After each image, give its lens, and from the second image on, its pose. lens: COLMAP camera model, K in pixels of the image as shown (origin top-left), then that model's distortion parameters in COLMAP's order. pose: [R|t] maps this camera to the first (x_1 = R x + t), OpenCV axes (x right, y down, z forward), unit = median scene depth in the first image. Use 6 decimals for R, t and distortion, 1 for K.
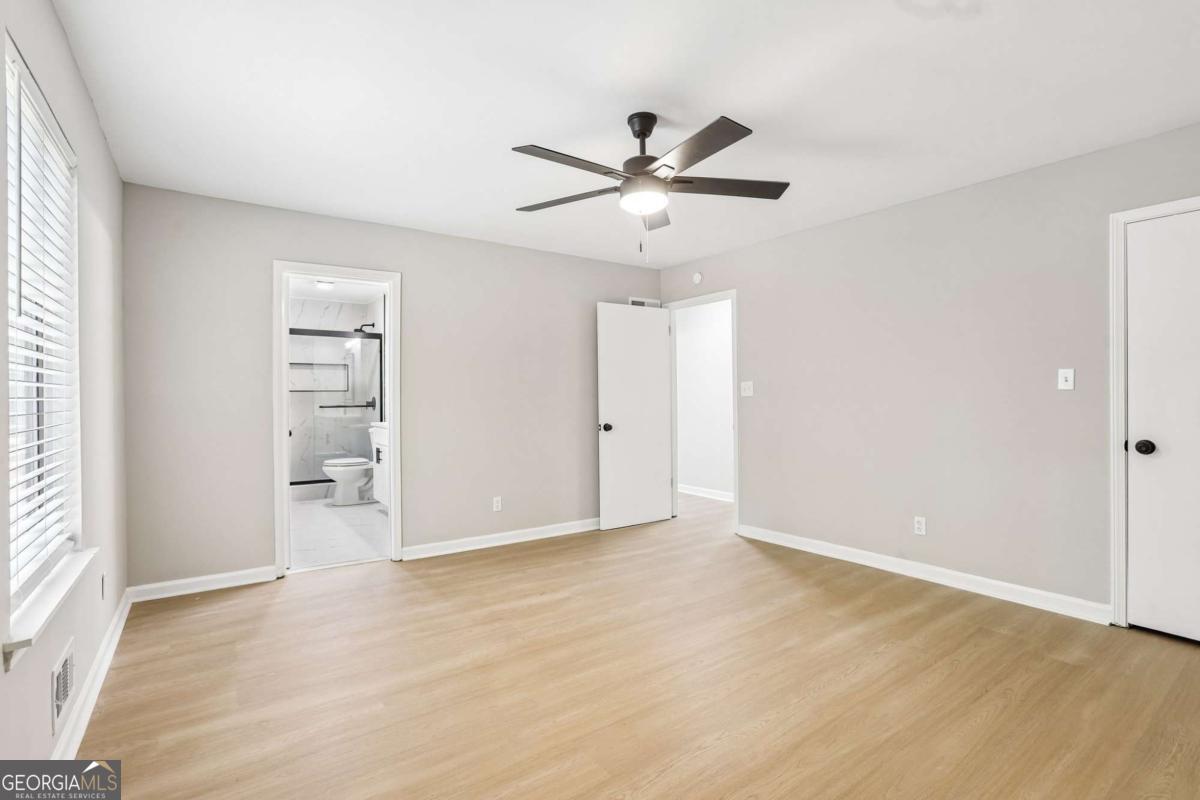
lens RADIAL K [[549.8, 0, 599.8], [0, 549.8, 401.8], [0, 0, 1]] dist [-0.070485, 0.032070]
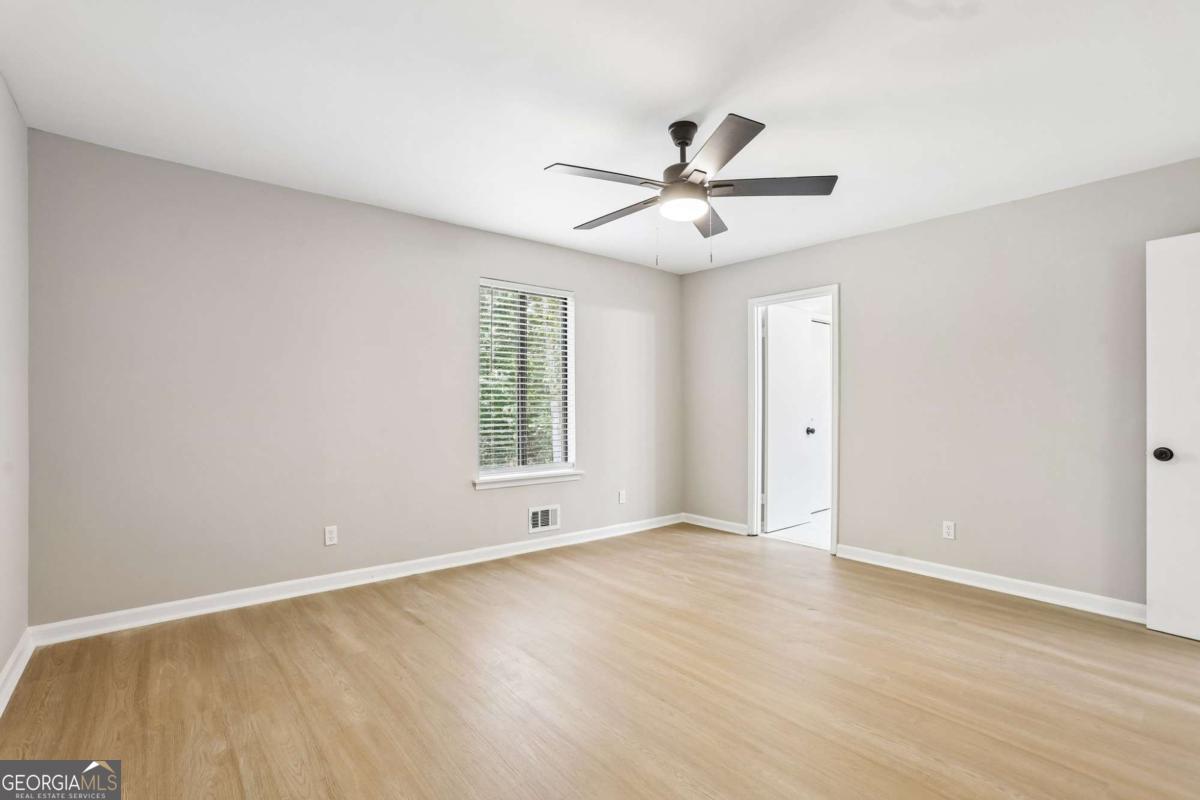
lens RADIAL K [[549.8, 0, 599.8], [0, 549.8, 401.8], [0, 0, 1]] dist [-0.070485, 0.032070]
pose [[0.069252, -0.001894, -0.997597, 0.892520], [-0.008929, 0.999957, -0.002518, -0.001414], [0.997559, 0.009082, 0.069232, 0.629376]]
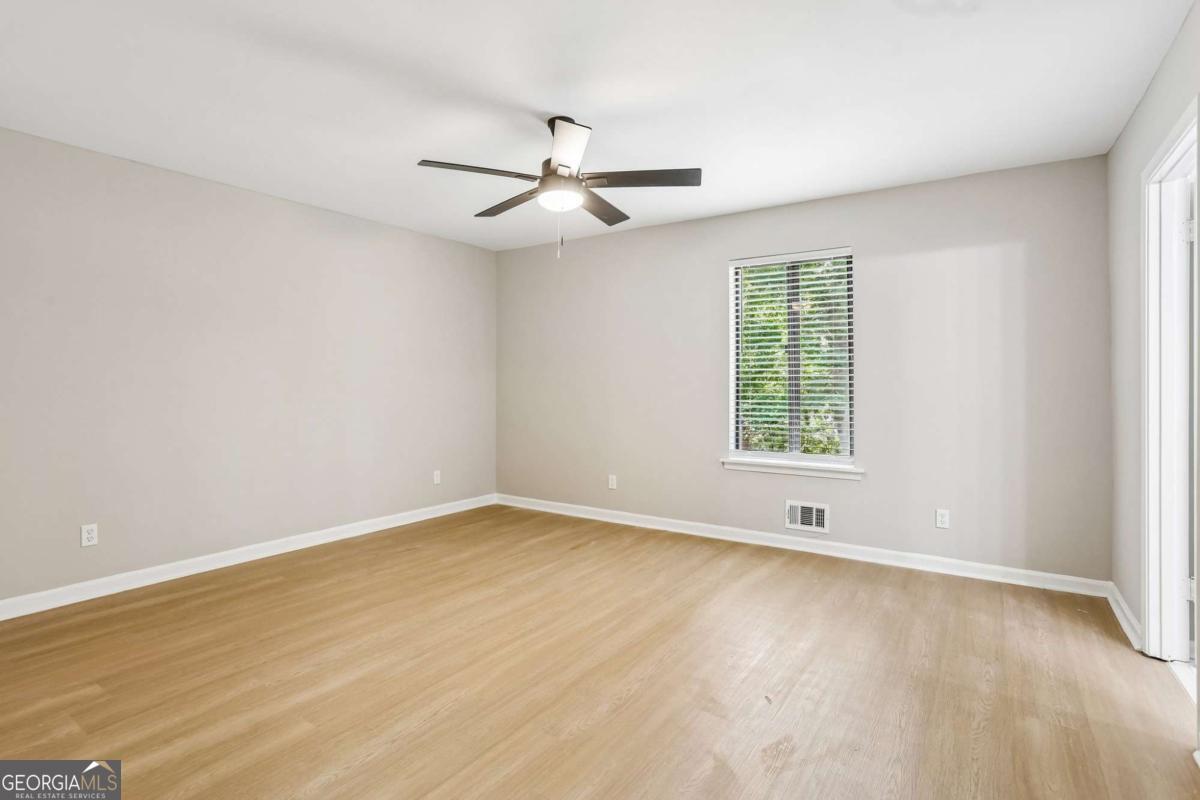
lens RADIAL K [[594.7, 0, 601.5], [0, 594.7, 394.2], [0, 0, 1]] dist [-0.075568, 0.000134]
pose [[-0.941164, 0.007218, -0.337873, 0.325597], [-0.001124, 0.999699, 0.024489, -0.010746], [0.337948, 0.023428, -0.940873, 1.724531]]
